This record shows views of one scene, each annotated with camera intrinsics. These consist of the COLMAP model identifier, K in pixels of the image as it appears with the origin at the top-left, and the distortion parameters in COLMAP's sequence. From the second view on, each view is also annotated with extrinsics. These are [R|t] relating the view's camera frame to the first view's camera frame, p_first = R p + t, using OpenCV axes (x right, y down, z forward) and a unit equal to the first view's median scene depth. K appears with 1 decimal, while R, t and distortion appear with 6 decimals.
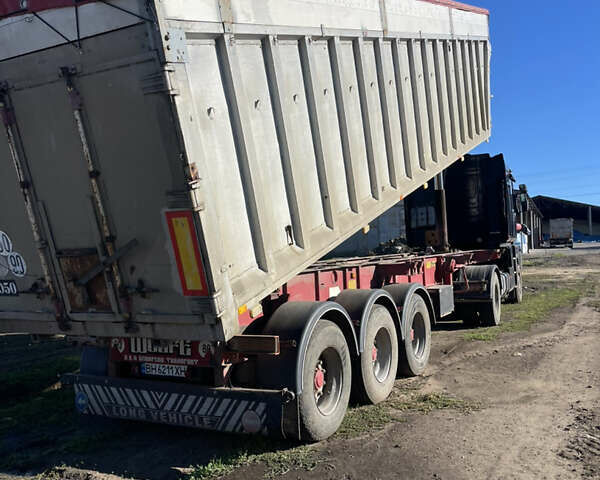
lens RADIAL K [[597.0, 0, 300.0], [0, 597.0, 240.0], [0, 0, 1]] dist [0.000114, 0.000113]
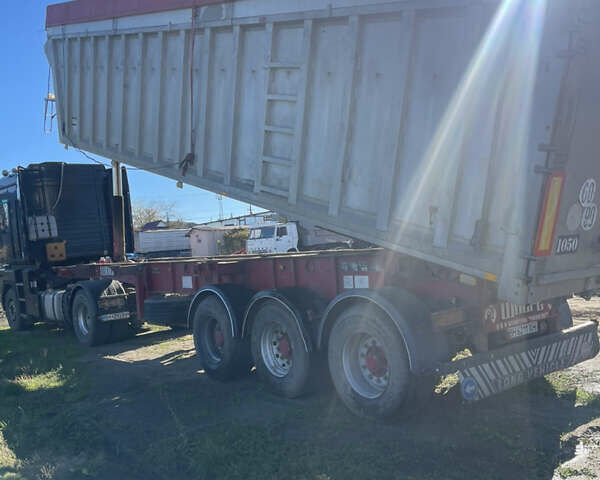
lens RADIAL K [[597.0, 0, 300.0], [0, 597.0, 240.0], [0, 0, 1]] dist [0.000114, 0.000113]
pose [[0.410932, 0.015741, 0.911530, -1.302590], [0.041239, 0.998507, -0.035834, 0.078962], [-0.910733, 0.052316, 0.409669, 0.889848]]
